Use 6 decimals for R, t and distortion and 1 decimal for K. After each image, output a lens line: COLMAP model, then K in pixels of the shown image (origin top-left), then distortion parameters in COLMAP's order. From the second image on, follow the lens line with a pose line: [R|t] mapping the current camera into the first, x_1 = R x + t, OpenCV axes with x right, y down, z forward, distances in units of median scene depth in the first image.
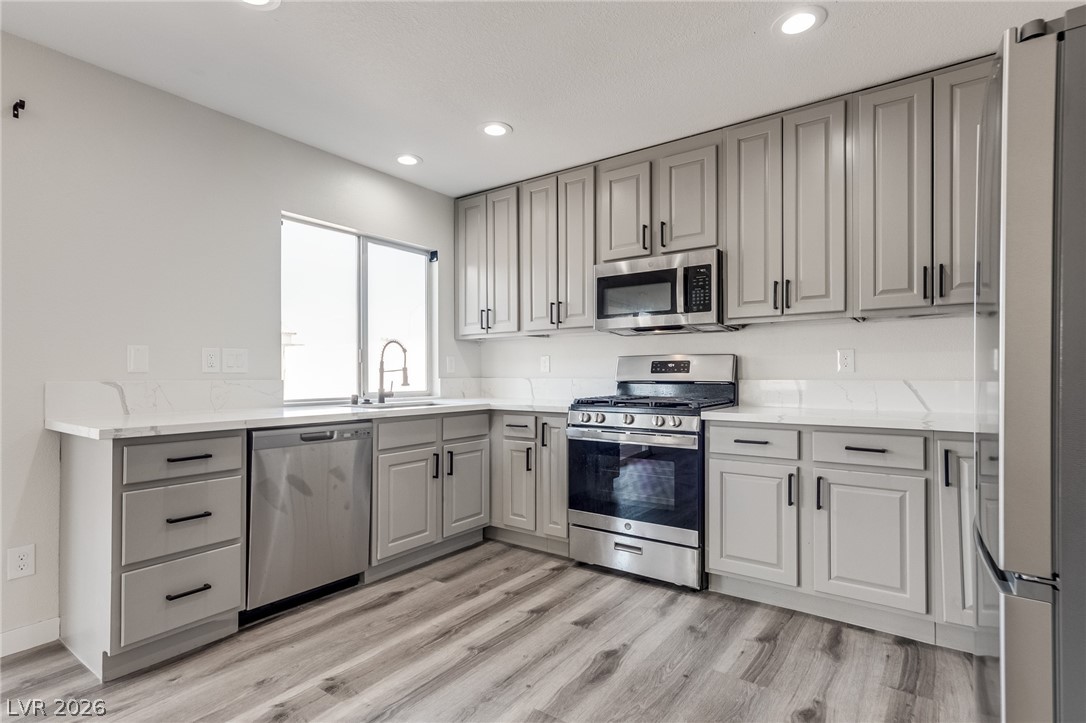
lens RADIAL K [[544.8, 0, 524.4], [0, 544.8, 371.9], [0, 0, 1]] dist [0.013876, 0.000048]
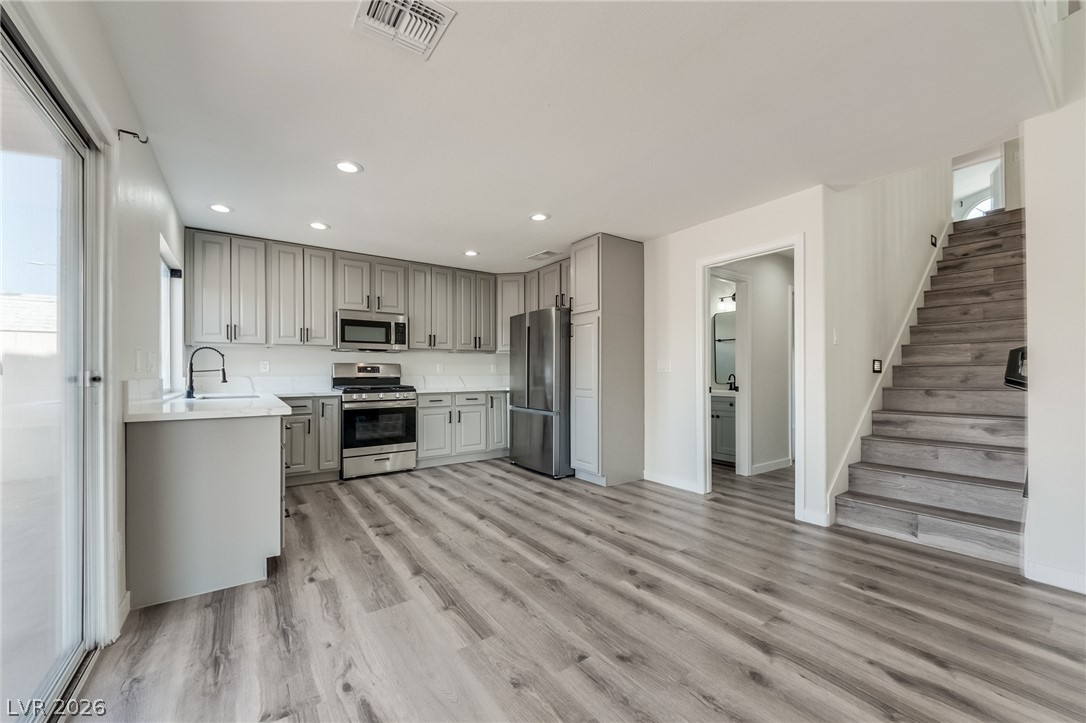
lens RADIAL K [[427.5, 0, 540.7], [0, 427.5, 374.5], [0, 0, 1]] dist [-0.001508, -0.000218]
pose [[0.312781, -0.002479, 0.949822, -1.059308], [-0.001415, 0.999994, 0.003076, 0.002300], [-0.949824, -0.002306, 0.312775, -0.044016]]
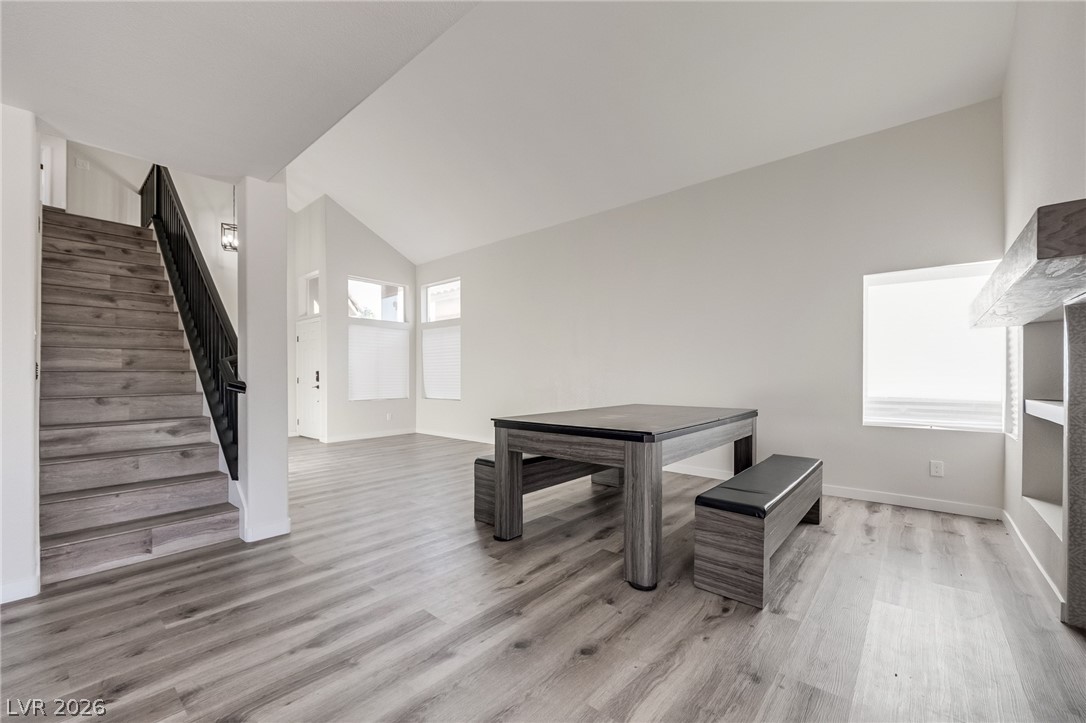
lens RADIAL K [[427.5, 0, 540.7], [0, 427.5, 374.5], [0, 0, 1]] dist [-0.001508, -0.000218]
pose [[-0.996835, -0.000290, 0.079503, -0.800365], [-0.001221, 0.999931, -0.011668, -0.000012], [-0.079494, -0.011728, -0.996766, 0.274715]]
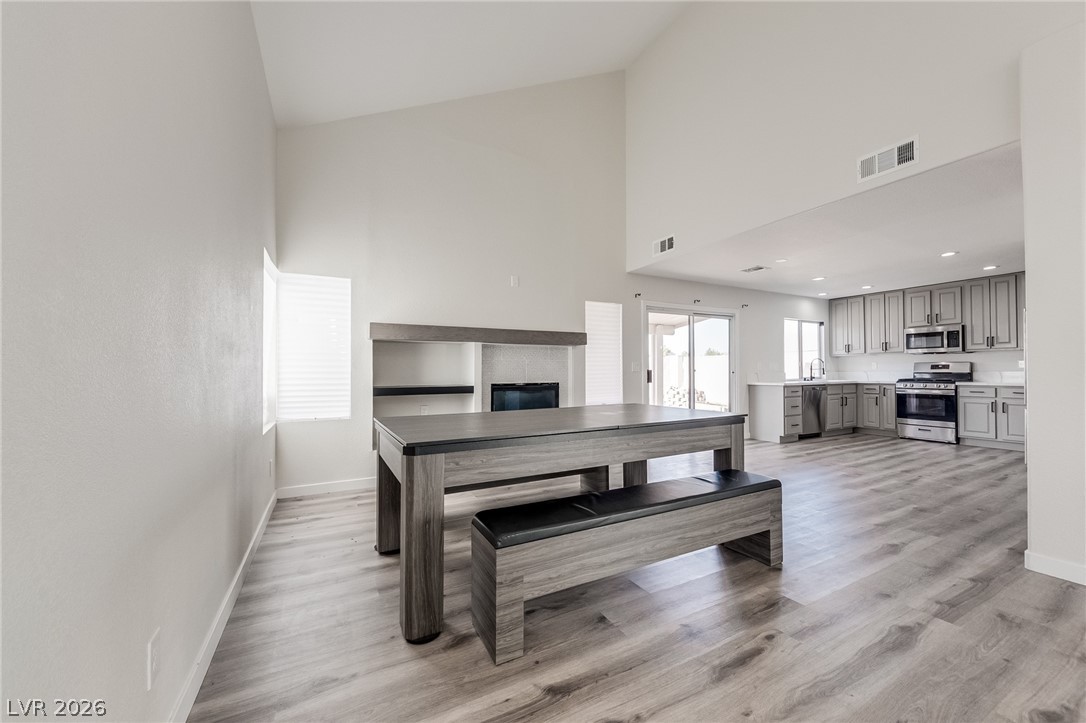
lens RADIAL K [[425.9, 0, 574.3], [0, 425.9, 366.9], [0, 0, 1]] dist [-0.013428, -0.000095]
pose [[0.917336, -0.008340, -0.398027, -0.585415], [0.006010, 0.999957, -0.007102, -0.005741], [0.398069, 0.004123, 0.917346, -1.691962]]
